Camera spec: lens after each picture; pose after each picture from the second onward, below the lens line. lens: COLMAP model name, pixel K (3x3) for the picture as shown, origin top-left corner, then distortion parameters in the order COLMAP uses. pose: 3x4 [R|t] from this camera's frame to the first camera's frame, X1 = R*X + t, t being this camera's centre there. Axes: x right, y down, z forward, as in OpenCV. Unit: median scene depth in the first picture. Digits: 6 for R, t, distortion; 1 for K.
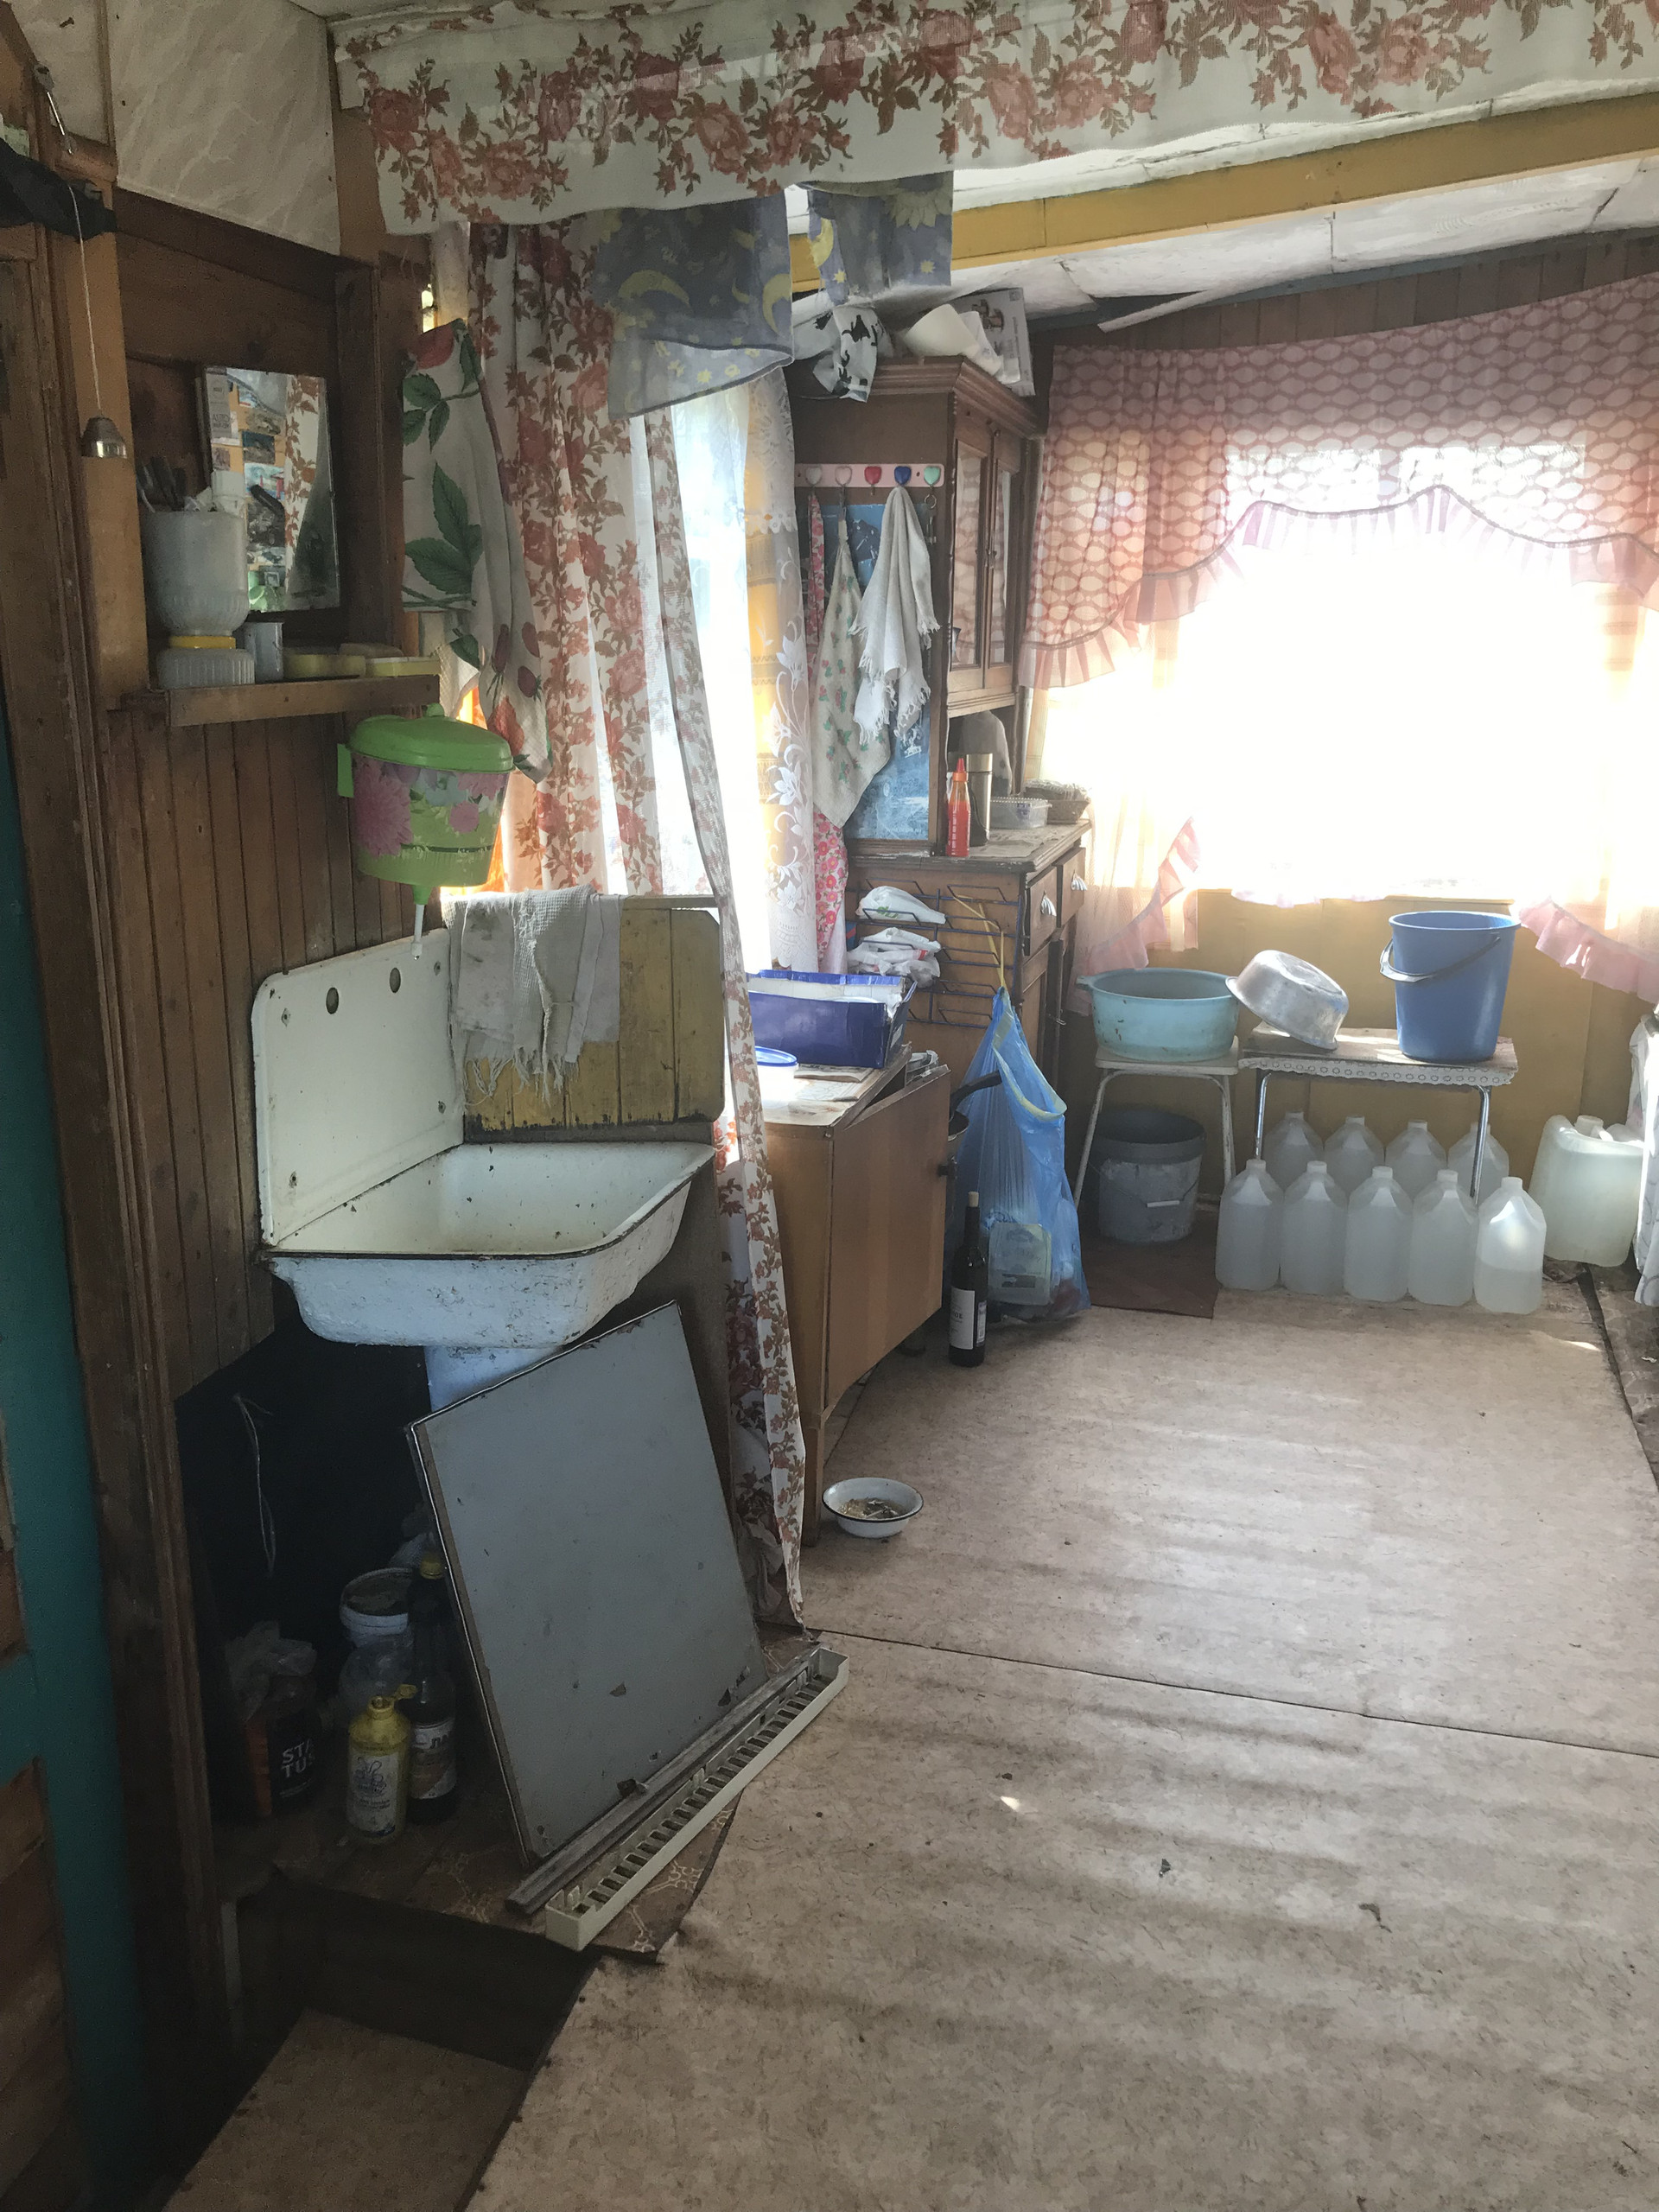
lens RADIAL K [[1807.4, 0, 843.0], [0, 1807.4, 1104.8], [0, 0, 1]] dist [0.027889, -0.022850]
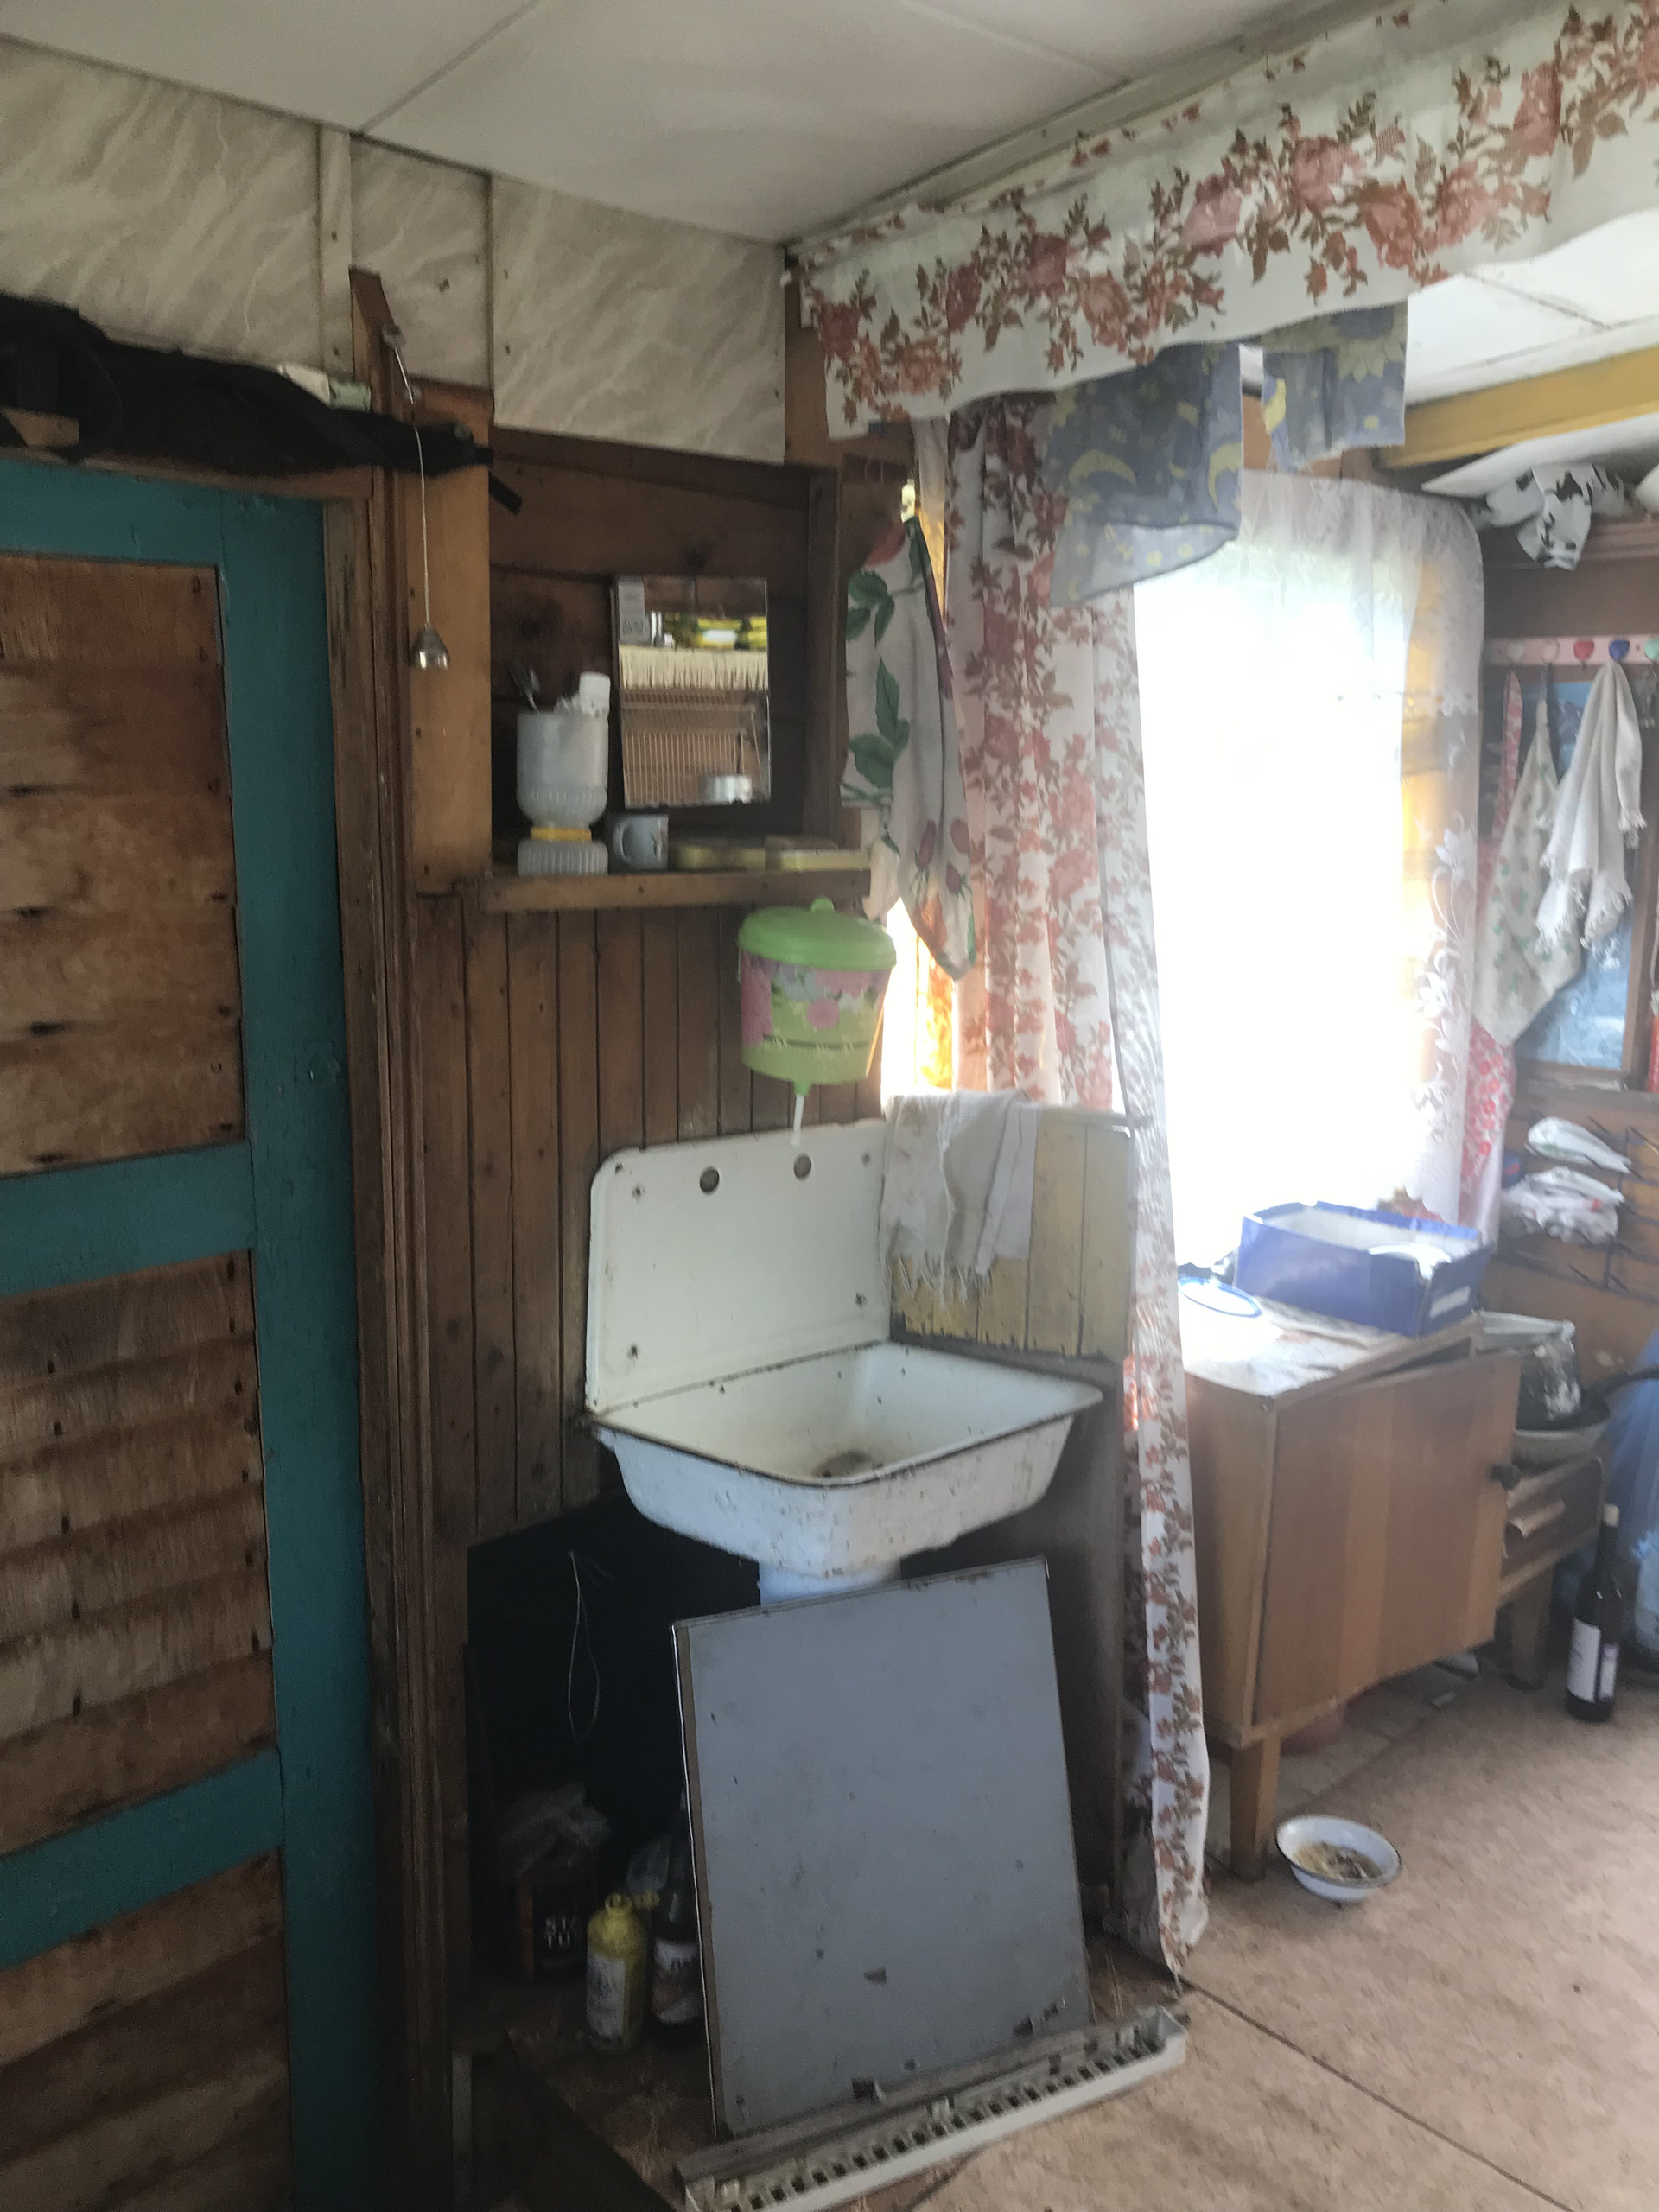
lens RADIAL K [[1807.4, 0, 825.9], [0, 1807.4, 1099.5], [0, 0, 1]] dist [0.027889, -0.022850]
pose [[0.849186, 0.104949, -0.517560, 0.211830], [-0.151296, 0.987321, -0.048032, -0.046772], [0.505957, 0.119093, 0.854297, 0.123979]]
